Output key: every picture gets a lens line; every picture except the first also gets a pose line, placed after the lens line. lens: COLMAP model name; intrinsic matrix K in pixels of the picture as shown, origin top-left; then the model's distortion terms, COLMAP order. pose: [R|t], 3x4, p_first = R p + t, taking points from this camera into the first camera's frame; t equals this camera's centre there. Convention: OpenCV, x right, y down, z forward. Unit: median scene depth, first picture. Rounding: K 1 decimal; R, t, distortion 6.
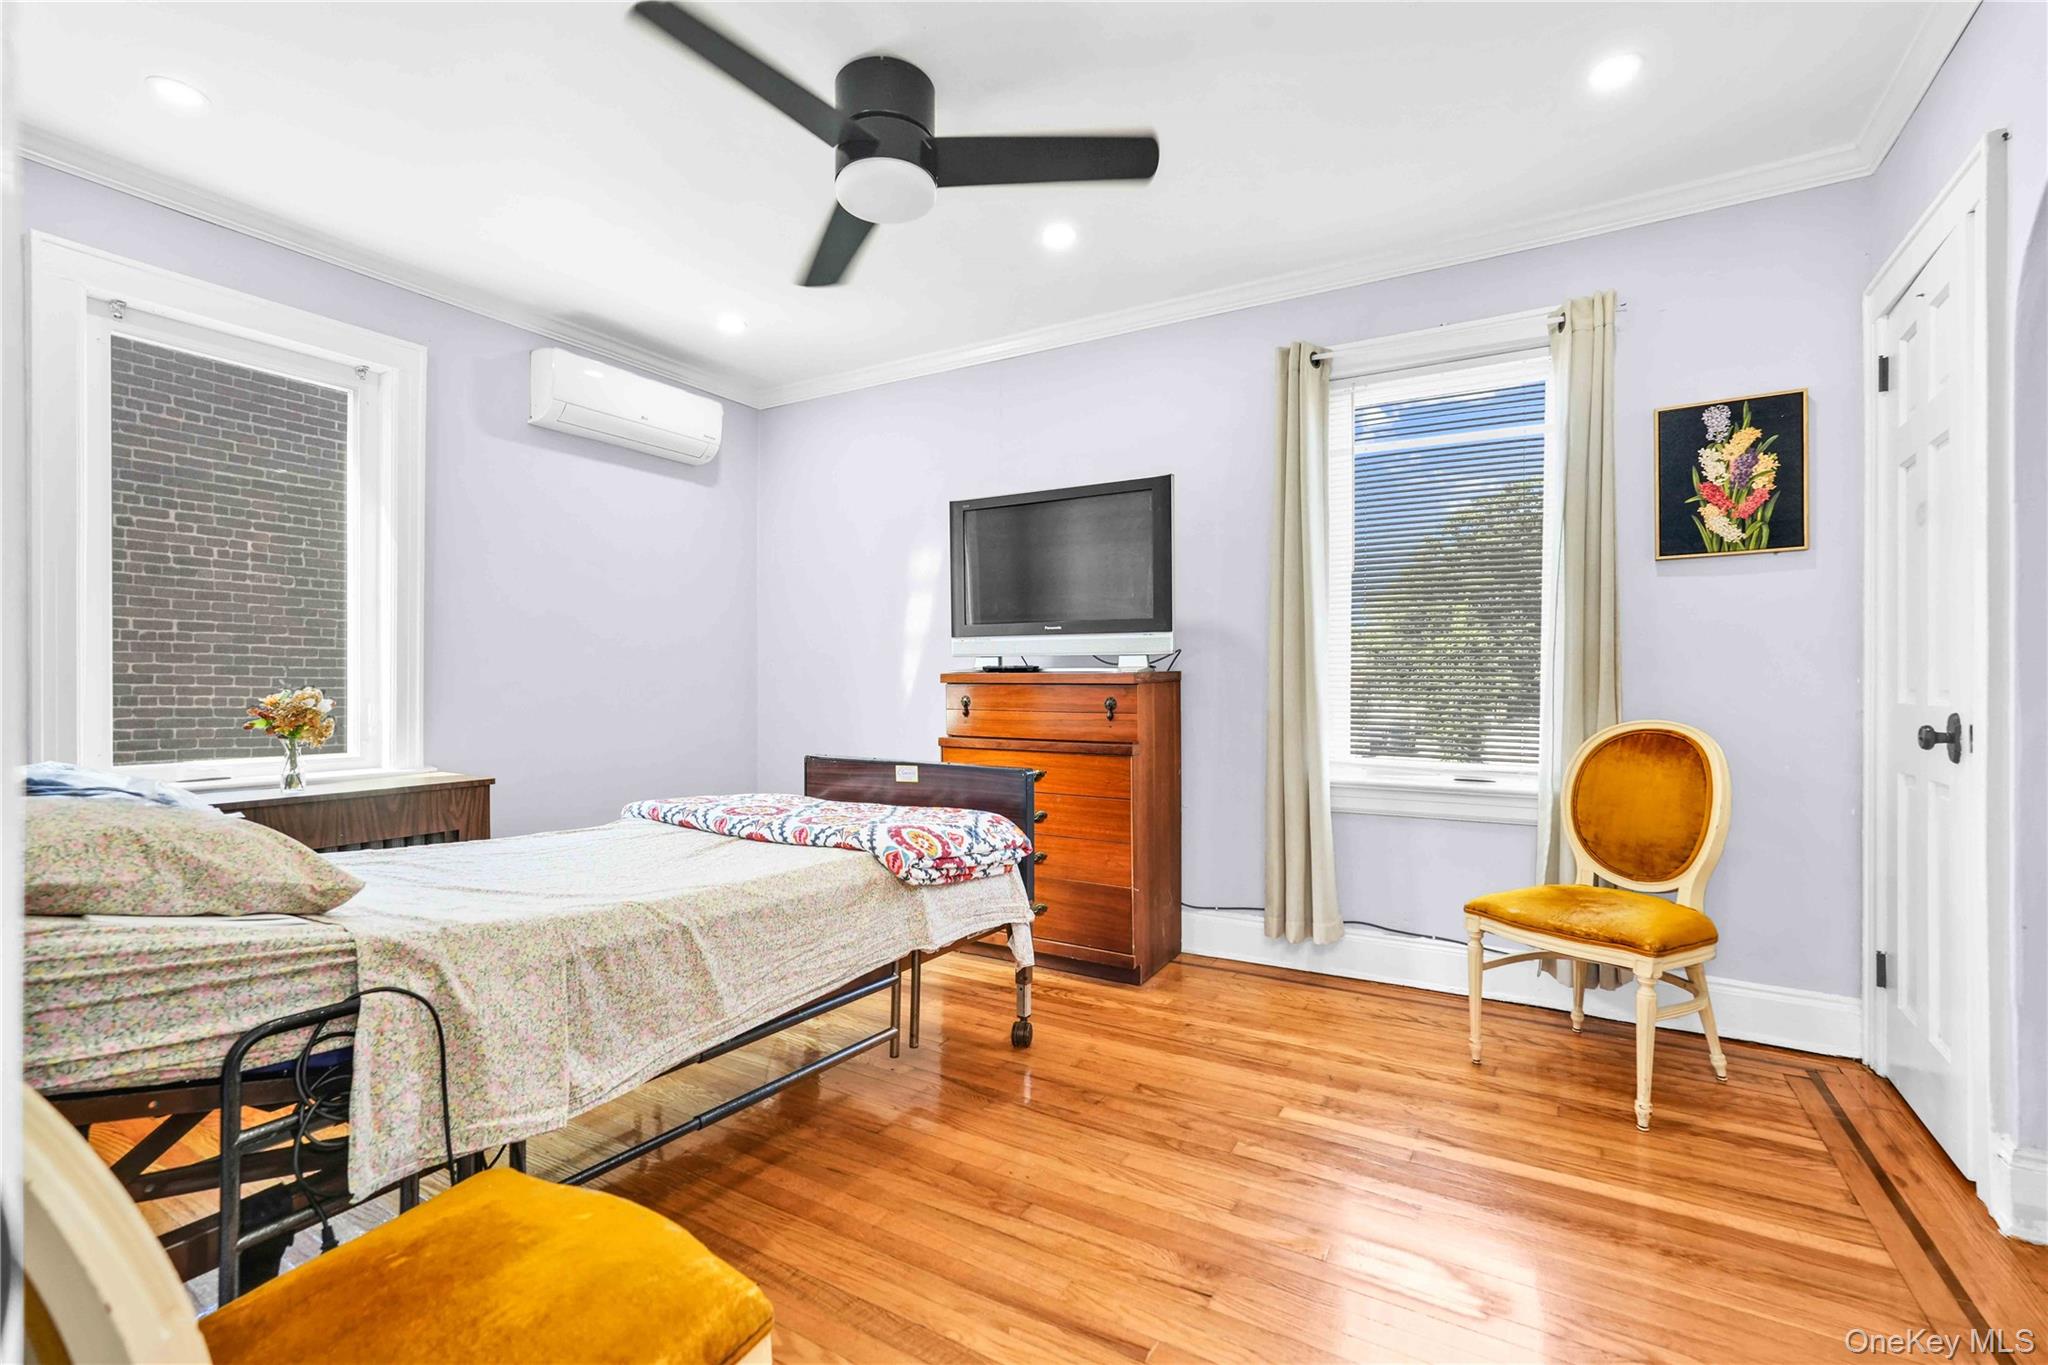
lens RADIAL K [[911.5, 0, 1009.2], [0, 911.5, 688.4], [0, 0, 1]] dist [-0.021428, 0.011204]
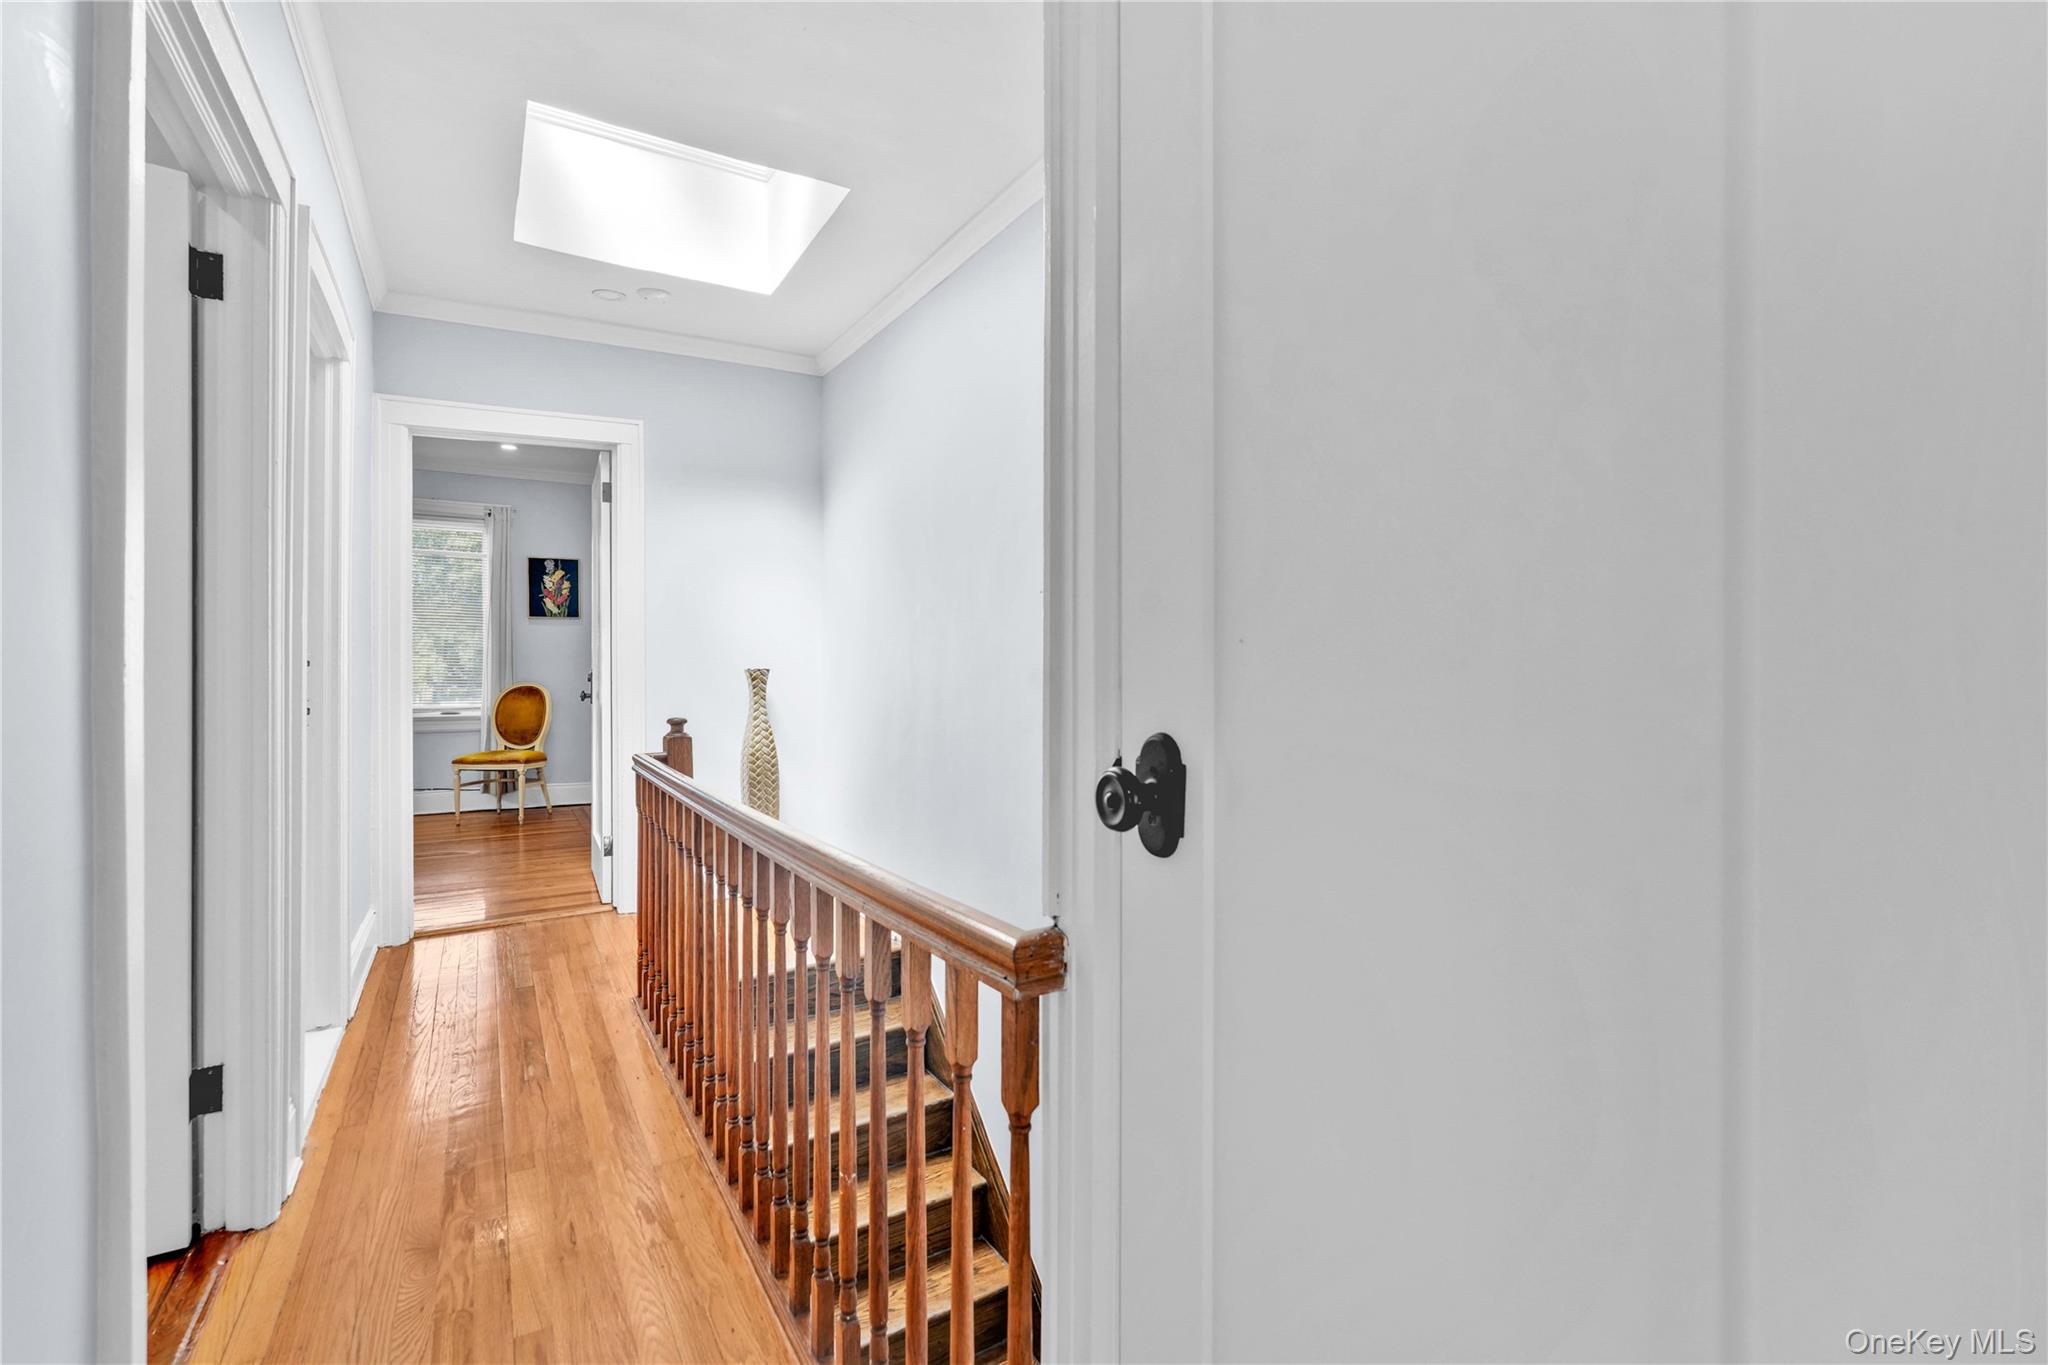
lens RADIAL K [[911.5, 0, 1009.2], [0, 911.5, 688.4], [0, 0, 1]] dist [-0.021428, 0.011204]
pose [[0.480766, -0.016342, 0.876697, -0.862170], [0.000901, 0.999835, 0.018143, 0.005961], [-0.876849, -0.007933, 0.480701, -1.402097]]
